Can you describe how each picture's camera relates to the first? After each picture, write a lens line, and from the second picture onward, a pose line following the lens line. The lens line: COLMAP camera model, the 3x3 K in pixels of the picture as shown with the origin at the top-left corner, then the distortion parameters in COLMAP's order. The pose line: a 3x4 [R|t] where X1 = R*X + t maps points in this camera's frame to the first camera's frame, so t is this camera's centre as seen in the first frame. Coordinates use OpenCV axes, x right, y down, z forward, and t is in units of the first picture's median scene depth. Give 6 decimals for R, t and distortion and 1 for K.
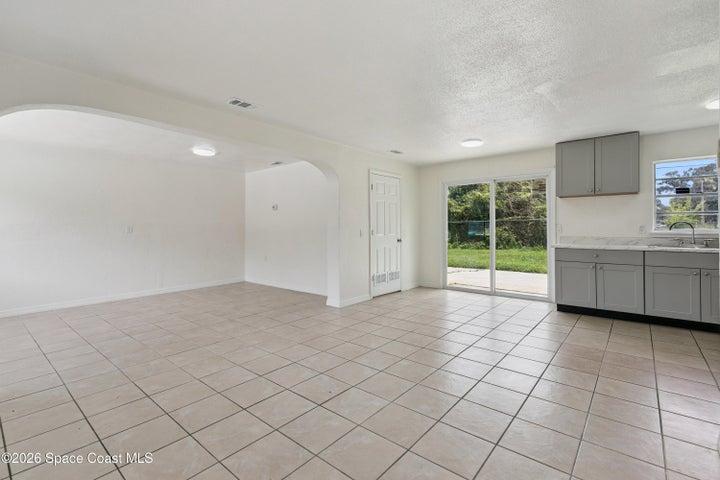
lens RADIAL K [[323.3, 0, 360.7], [0, 323.3, 231.5], [0, 0, 1]] dist [0.004760, -0.000317]
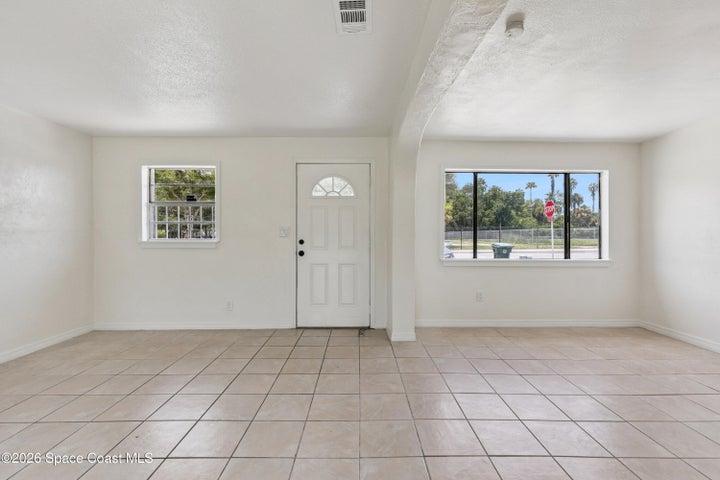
lens RADIAL K [[323.3, 0, 361.6], [0, 323.3, 234.8], [0, 0, 1]] dist [0.004760, -0.000317]
pose [[-0.769049, 0.012105, -0.639075, -0.005937], [-0.000401, 0.999811, 0.019420, -0.016534], [0.639189, 0.015191, -0.768899, 0.971012]]
